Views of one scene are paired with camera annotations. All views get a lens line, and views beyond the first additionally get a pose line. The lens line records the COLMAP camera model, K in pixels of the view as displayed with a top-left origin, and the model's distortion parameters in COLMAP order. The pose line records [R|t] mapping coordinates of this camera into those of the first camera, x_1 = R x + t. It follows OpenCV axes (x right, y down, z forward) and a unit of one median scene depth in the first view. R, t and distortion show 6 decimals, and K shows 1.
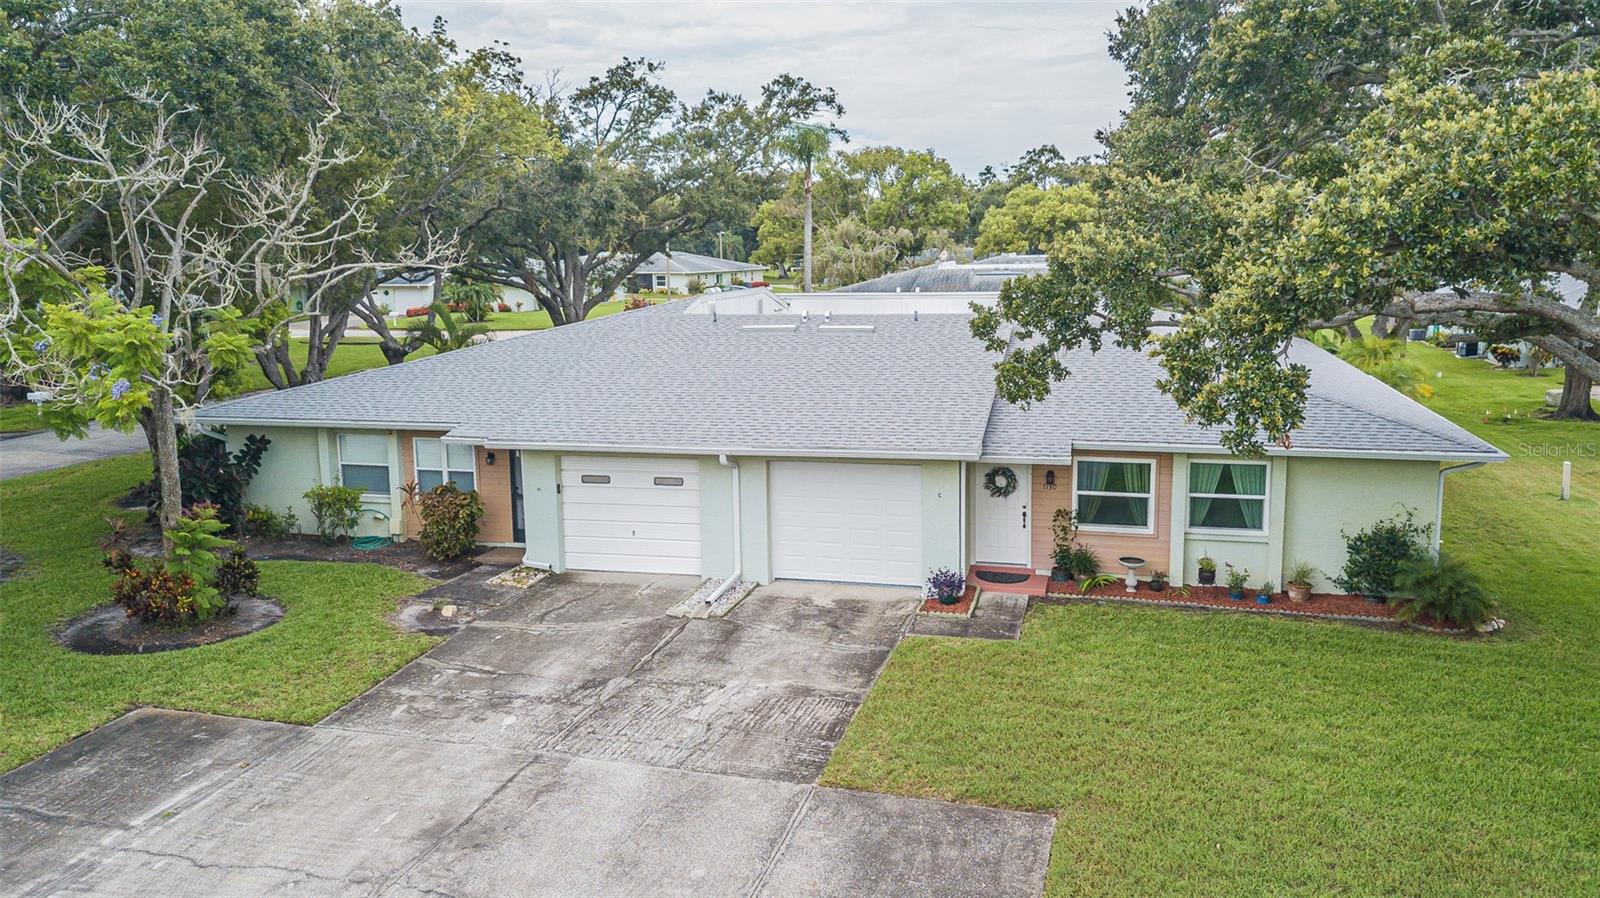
lens RADIAL K [[1232.8, 0, 800.0], [0, 1232.8, 449.0], [0, 0, 1]] dist [-0.000387, -0.000753]
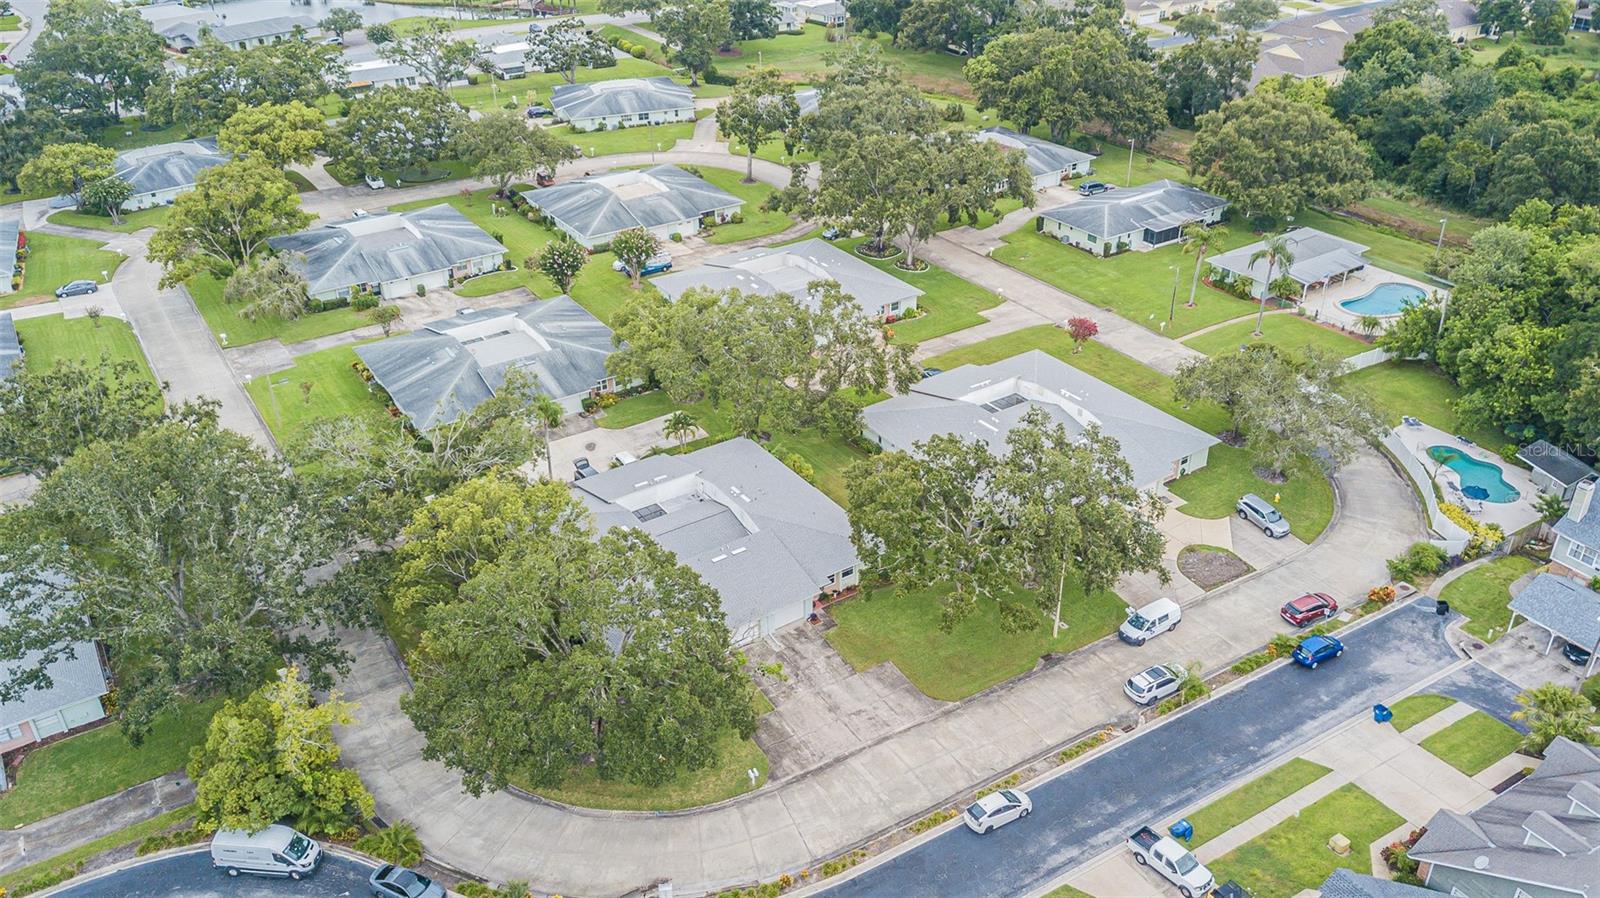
lens RADIAL K [[1272.5, 0, 800.0], [0, 1272.5, 449.0], [0, 0, 1]] dist [0.055975, -0.037987]
pose [[0.662840, -0.374732, 0.648244, -2.852087], [0.128957, 0.909951, 0.394157, -2.416462], [-0.737573, -0.177668, 0.651476, -2.007118]]
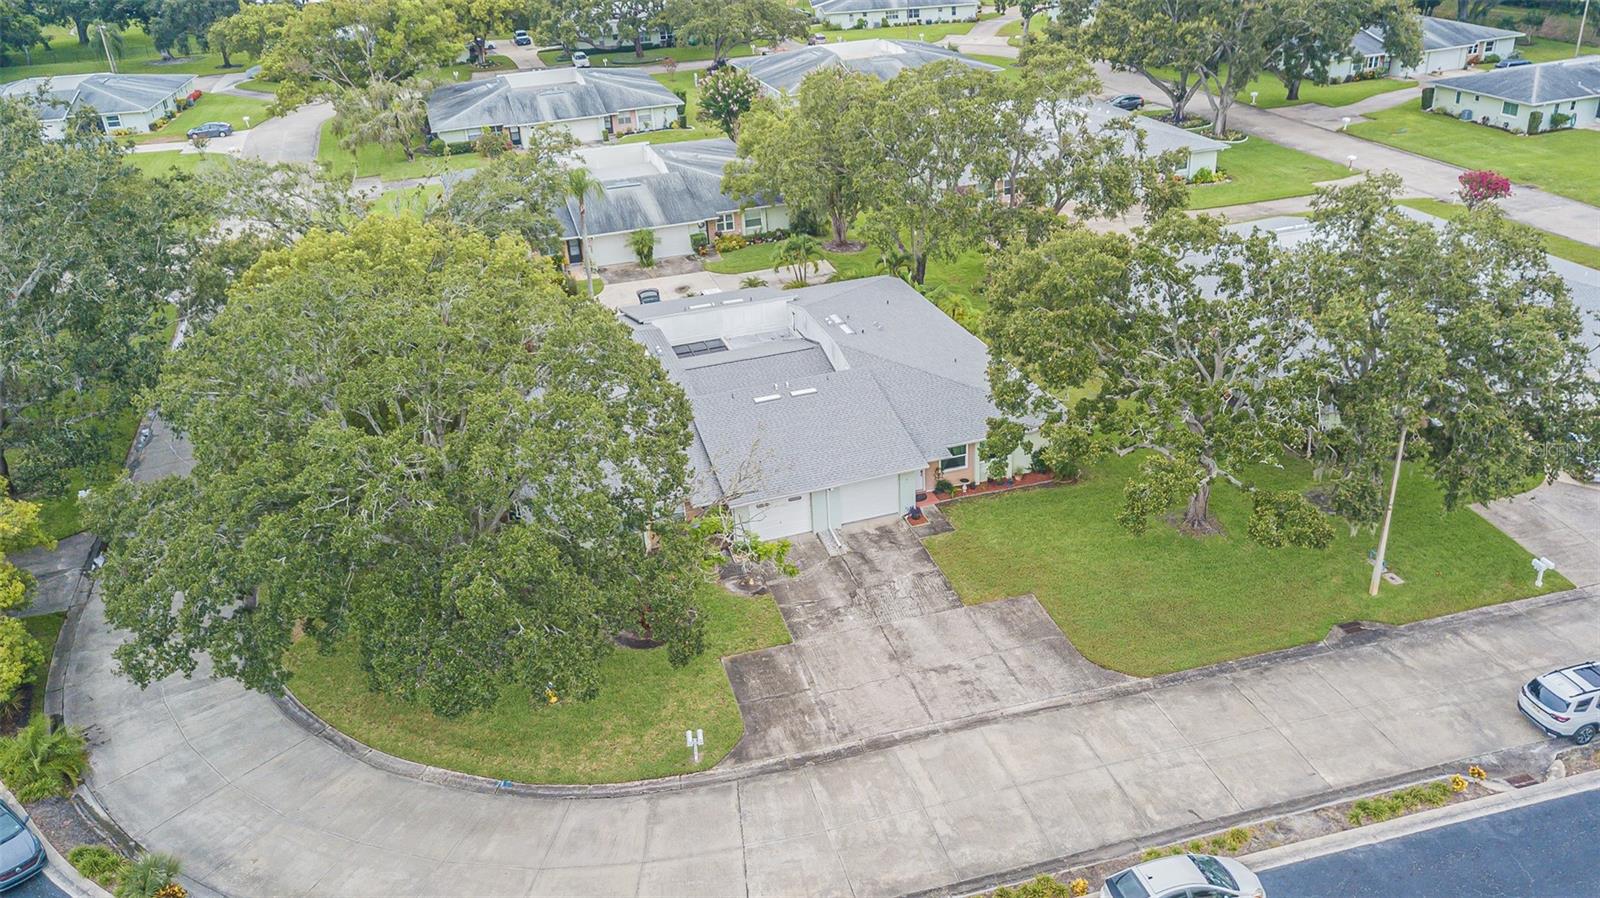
lens RADIAL K [[1272.5, 0, 800.0], [0, 1272.5, 449.0], [0, 0, 1]] dist [0.055975, -0.037987]
pose [[0.843029, -0.270083, 0.465142, -1.351785], [0.132868, 0.942558, 0.306481, -0.905694], [-0.521199, -0.196570, 0.830489, -1.122749]]
